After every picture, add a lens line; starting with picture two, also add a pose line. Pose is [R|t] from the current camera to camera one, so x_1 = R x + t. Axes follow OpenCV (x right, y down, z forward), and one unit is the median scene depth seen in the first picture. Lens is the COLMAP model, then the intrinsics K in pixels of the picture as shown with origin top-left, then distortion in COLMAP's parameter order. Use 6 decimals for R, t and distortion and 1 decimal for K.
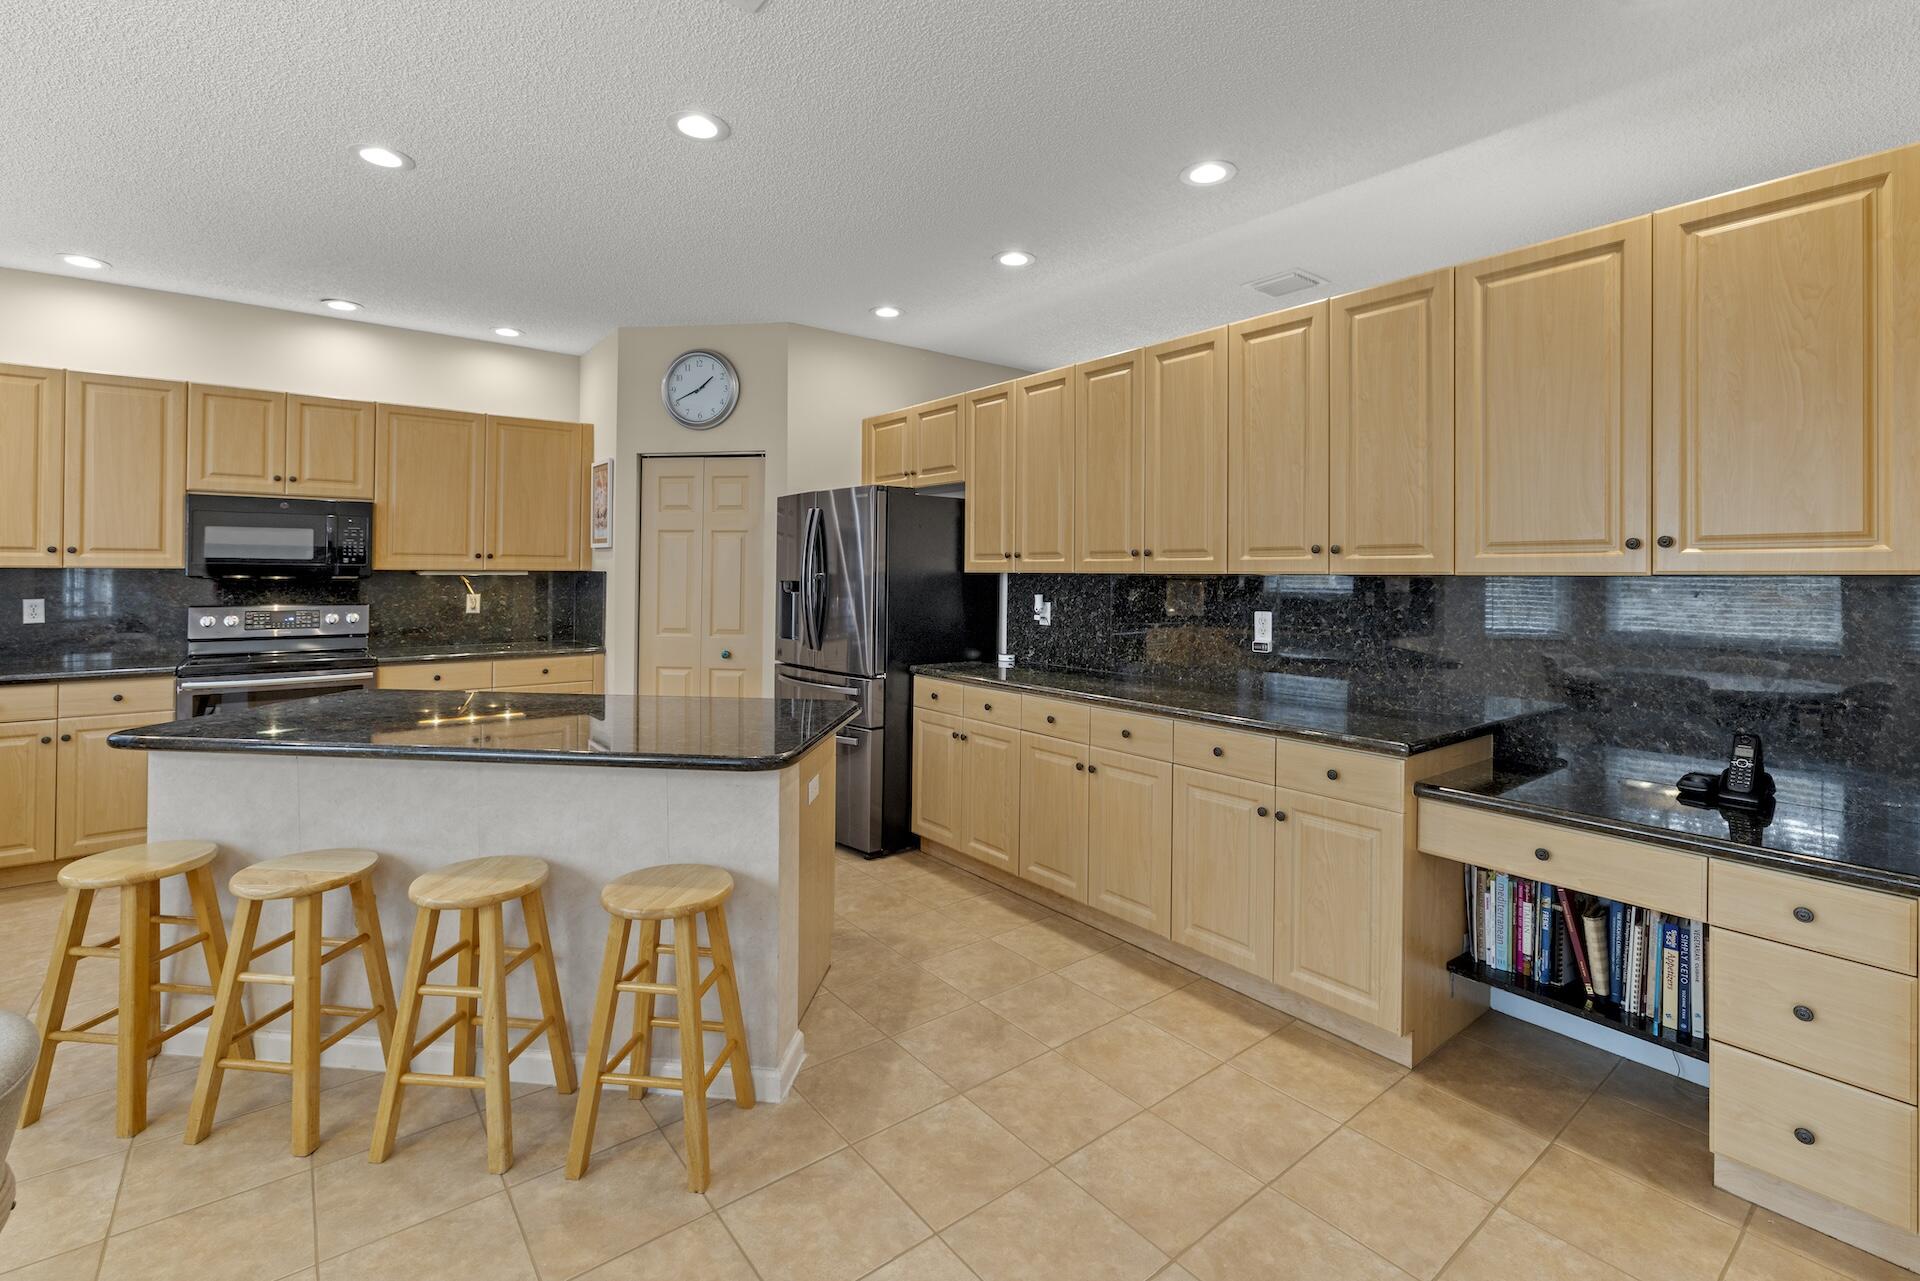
lens RADIAL K [[819.8, 0, 949.0], [0, 819.8, 562.8], [0, 0, 1]] dist [-0.003994, 0.002086]
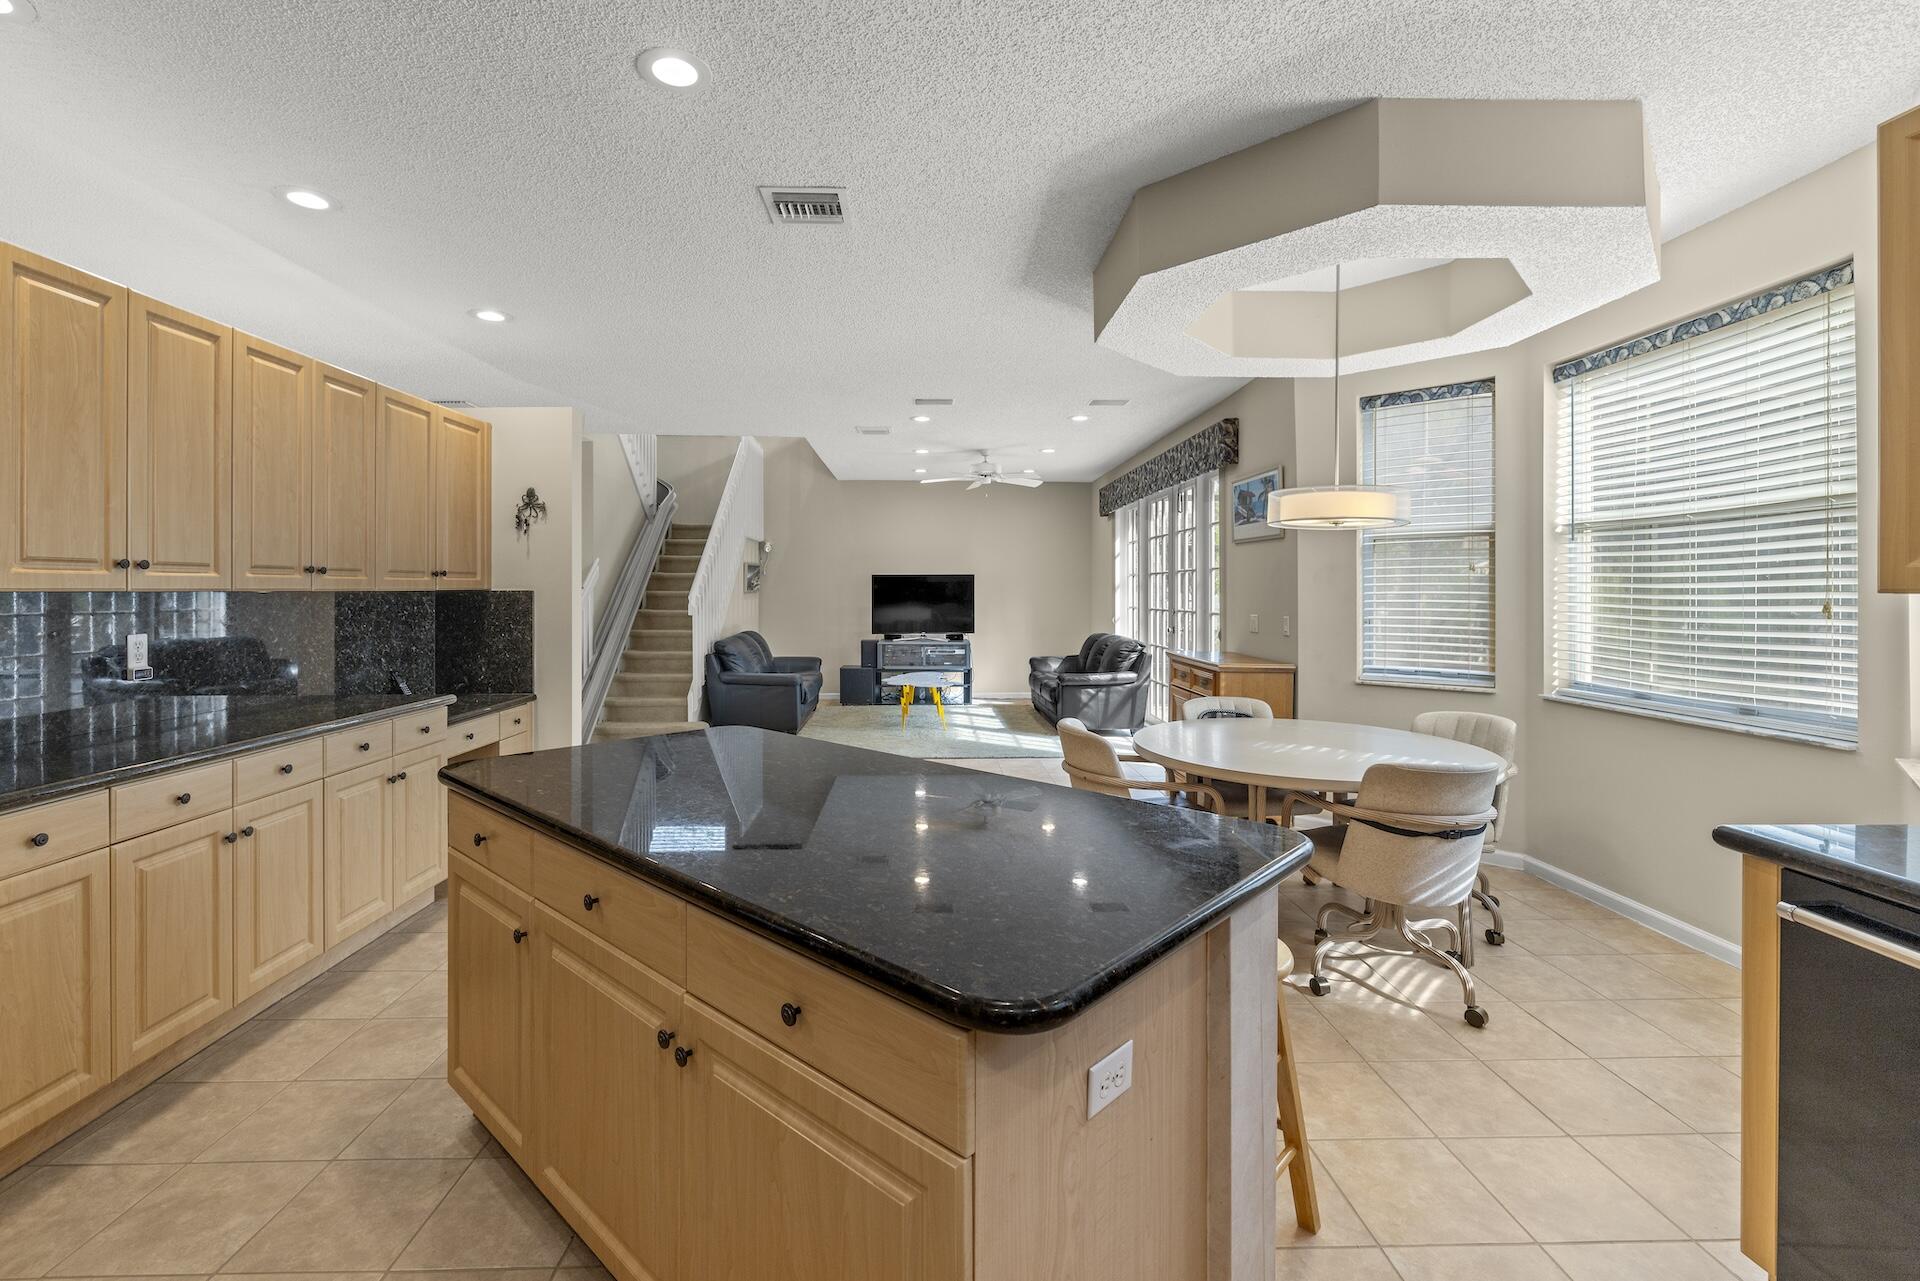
lens RADIAL K [[819.8, 0, 951.9], [0, 819.8, 586.8], [0, 0, 1]] dist [-0.003994, 0.002086]
pose [[-0.800276, -0.008148, 0.599577, -0.899423], [-0.016872, 0.999818, -0.008932, 0.005477], [-0.599394, -0.017264, -0.800268, 1.279794]]
